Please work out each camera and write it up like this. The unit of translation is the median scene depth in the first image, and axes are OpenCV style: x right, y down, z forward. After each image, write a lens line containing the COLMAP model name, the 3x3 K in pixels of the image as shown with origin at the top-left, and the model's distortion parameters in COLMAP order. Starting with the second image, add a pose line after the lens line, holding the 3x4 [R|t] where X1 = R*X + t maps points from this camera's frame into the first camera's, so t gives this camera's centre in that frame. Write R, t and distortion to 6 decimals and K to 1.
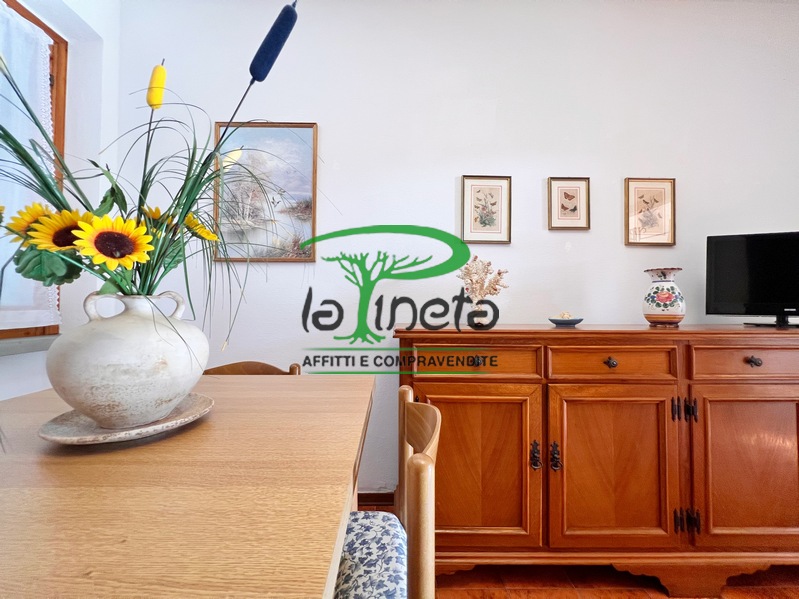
lens RADIAL K [[321.5, 0, 393.7], [0, 321.5, 296.6], [0, 0, 1]] dist [-0.003831, 0.000907]
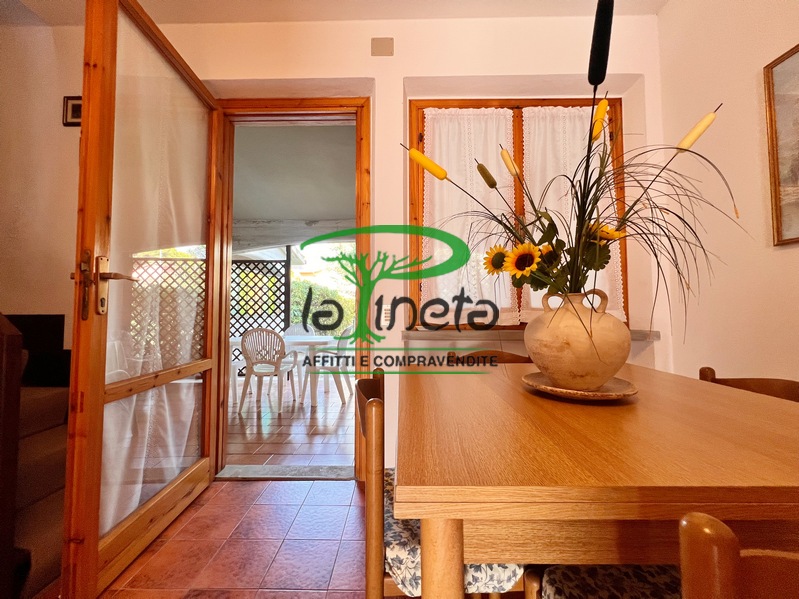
lens RADIAL K [[323.0, 0, 398.9], [0, 323.0, 300.3], [0, 0, 1]] dist [-0.004106, 0.000764]
pose [[-0.019933, -0.033005, -0.999256, 0.659396], [0.021795, 0.999203, -0.033438, 0.062459], [0.999564, -0.022446, -0.019198, 0.364045]]
